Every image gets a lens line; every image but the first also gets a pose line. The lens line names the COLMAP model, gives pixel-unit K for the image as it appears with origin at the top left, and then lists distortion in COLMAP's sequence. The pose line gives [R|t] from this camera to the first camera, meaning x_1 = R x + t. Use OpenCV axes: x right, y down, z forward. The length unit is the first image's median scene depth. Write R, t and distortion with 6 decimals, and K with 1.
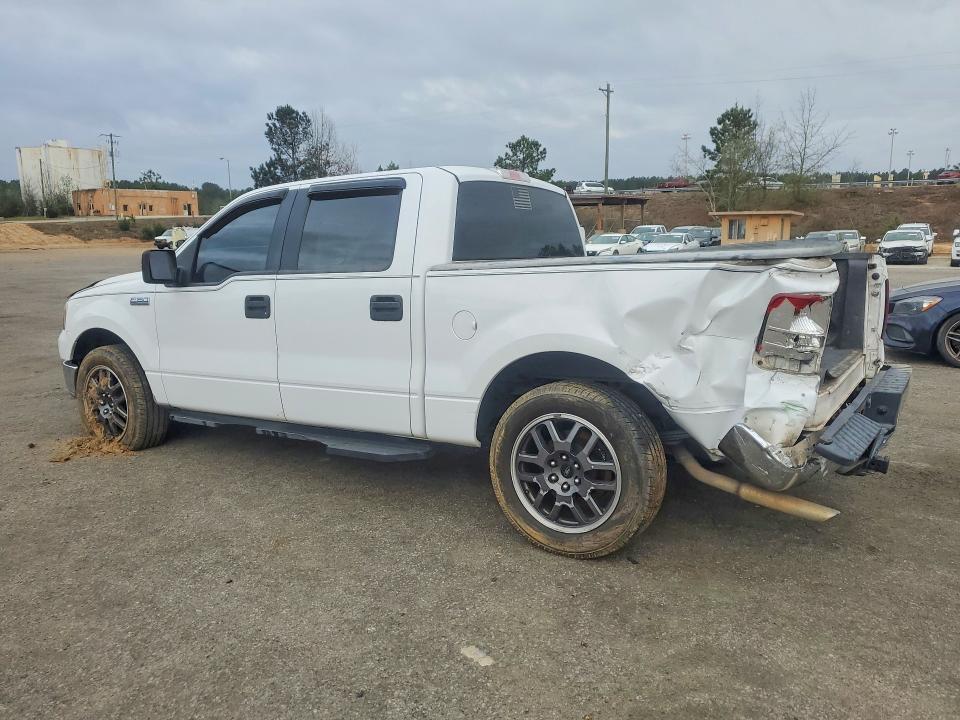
lens RADIAL K [[744.8, 0, 478.7], [0, 744.8, 352.4], [0, 0, 1]] dist [0.013617, 0.003083]
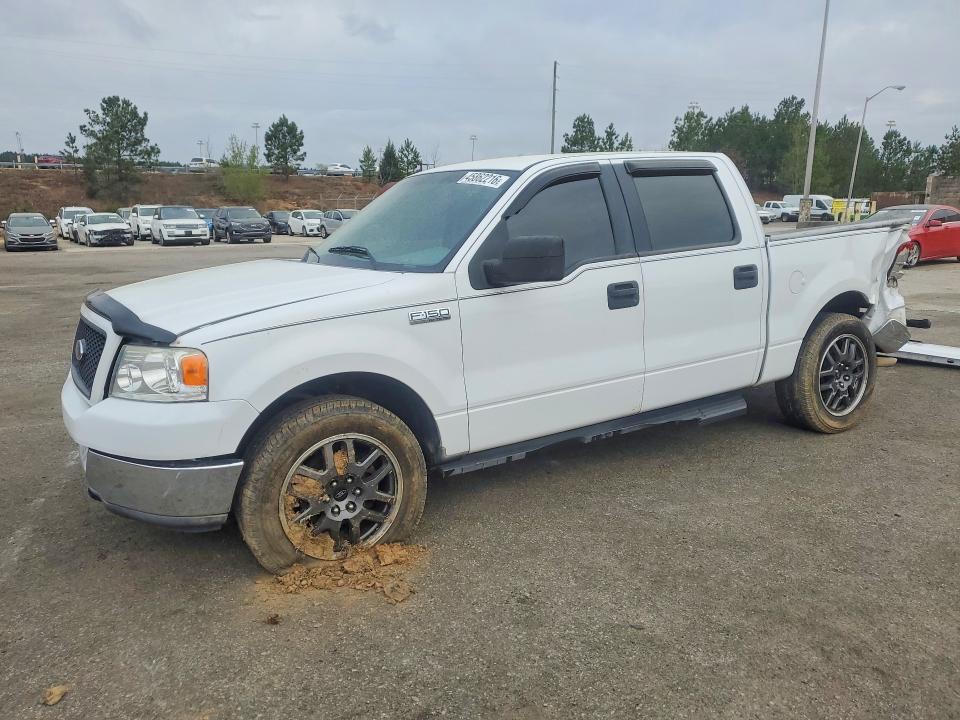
lens RADIAL K [[744.8, 0, 472.1], [0, 744.8, 366.5], [0, 0, 1]] dist [0.013617, 0.003083]
pose [[0.470346, -0.185922, 0.862675, -1.142649], [0.151741, 0.980034, 0.128483, -0.116960], [-0.869339, 0.070472, 0.489167, 0.711159]]
